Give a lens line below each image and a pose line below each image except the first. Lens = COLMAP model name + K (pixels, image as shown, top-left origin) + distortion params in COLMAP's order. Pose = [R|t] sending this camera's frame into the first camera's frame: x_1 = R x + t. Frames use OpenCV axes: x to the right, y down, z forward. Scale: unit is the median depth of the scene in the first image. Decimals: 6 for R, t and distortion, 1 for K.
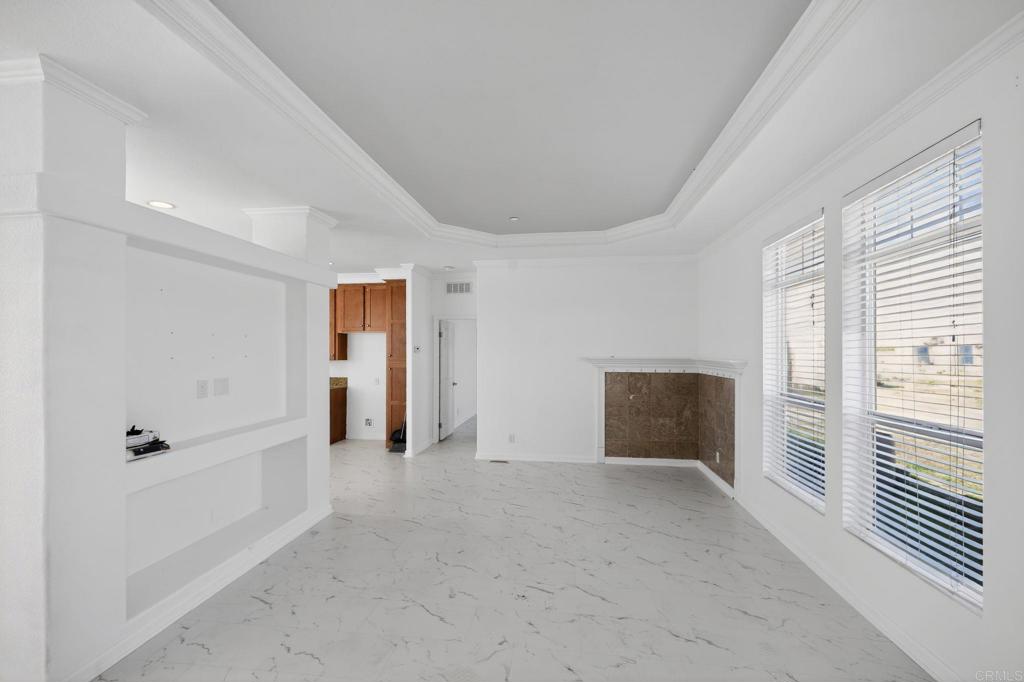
lens RADIAL K [[411.6, 0, 513.4], [0, 411.6, 353.6], [0, 0, 1]] dist [0.000252, -0.000113]
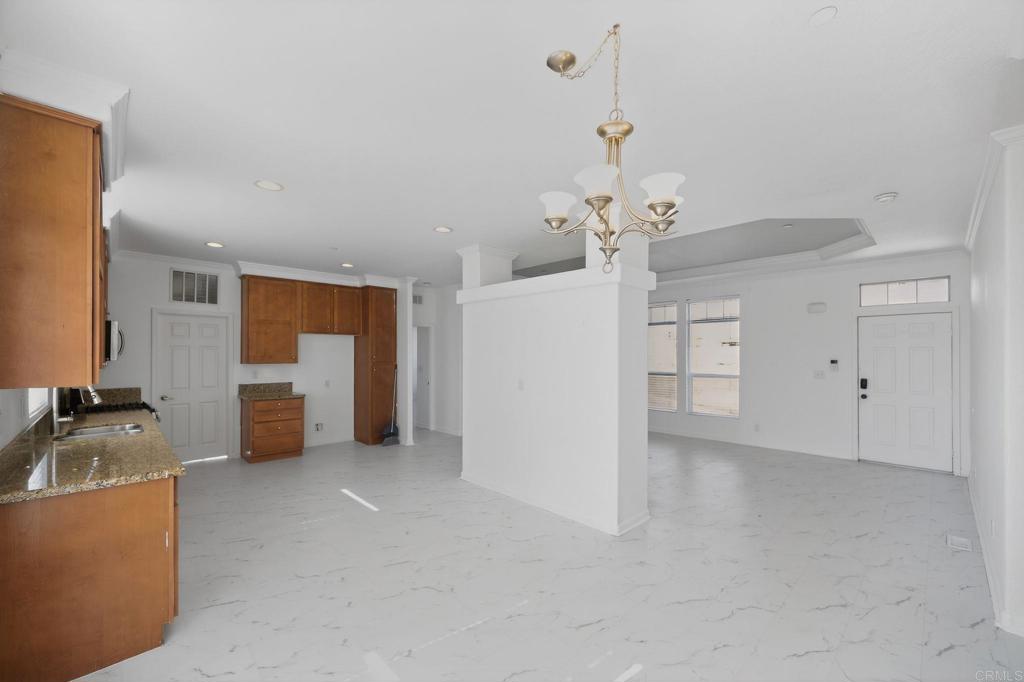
lens RADIAL K [[411.6, 0, 513.4], [0, 411.6, 353.6], [0, 0, 1]] dist [0.000252, -0.000113]
pose [[0.627141, 0.000767, 0.778905, -1.053905], [0.005539, 0.999970, -0.005444, 0.003007], [-0.778886, 0.007728, 0.627118, 0.062214]]
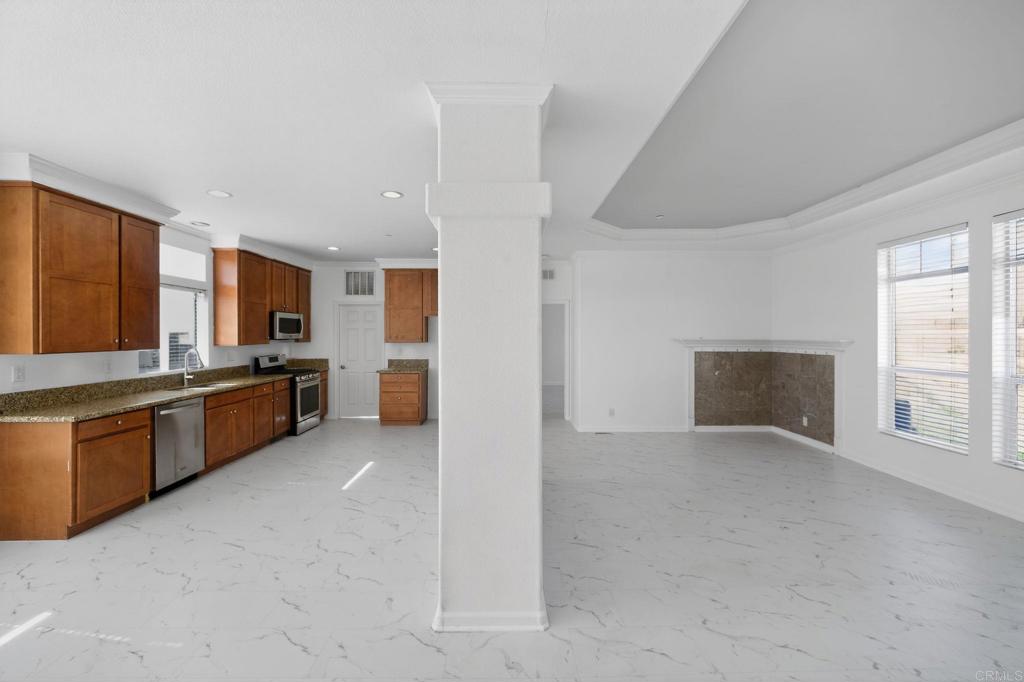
lens RADIAL K [[409.6, 0, 509.7], [0, 409.6, 336.9], [0, 0, 1]] dist [0.000521, 0.000122]
pose [[0.990916, -0.001962, 0.134471, -0.443859], [0.002224, 0.999996, -0.001801, 0.005517], [-0.134467, 0.002084, 0.990916, -0.056332]]
